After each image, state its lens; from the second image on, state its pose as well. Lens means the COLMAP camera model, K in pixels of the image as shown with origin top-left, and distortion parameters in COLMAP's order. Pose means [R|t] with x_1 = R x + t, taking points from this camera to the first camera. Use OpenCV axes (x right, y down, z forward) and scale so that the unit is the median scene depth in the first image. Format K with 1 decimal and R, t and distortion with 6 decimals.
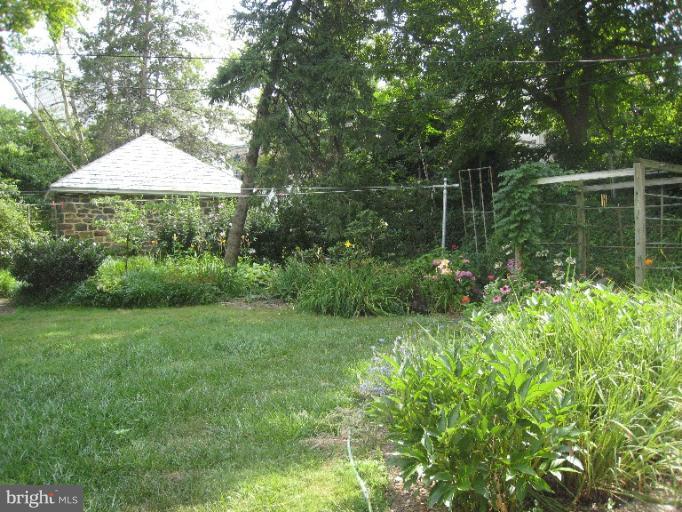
lens RADIAL K [[563.3, 0, 341.0], [0, 563.3, 256.0], [0, 0, 1]] dist [-0.151800, 0.097362]
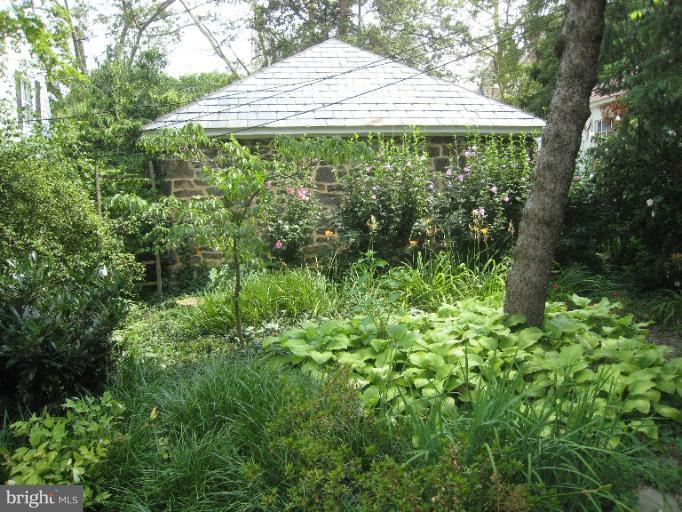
lens RADIAL K [[563.3, 0, 341.0], [0, 563.3, 256.0], [0, 0, 1]] dist [-0.151800, 0.097362]
pose [[0.924181, 0.010175, -0.381818, -0.140398], [0.015815, 0.997769, 0.064868, -0.034787], [0.381626, -0.065988, 0.921958, 0.535411]]
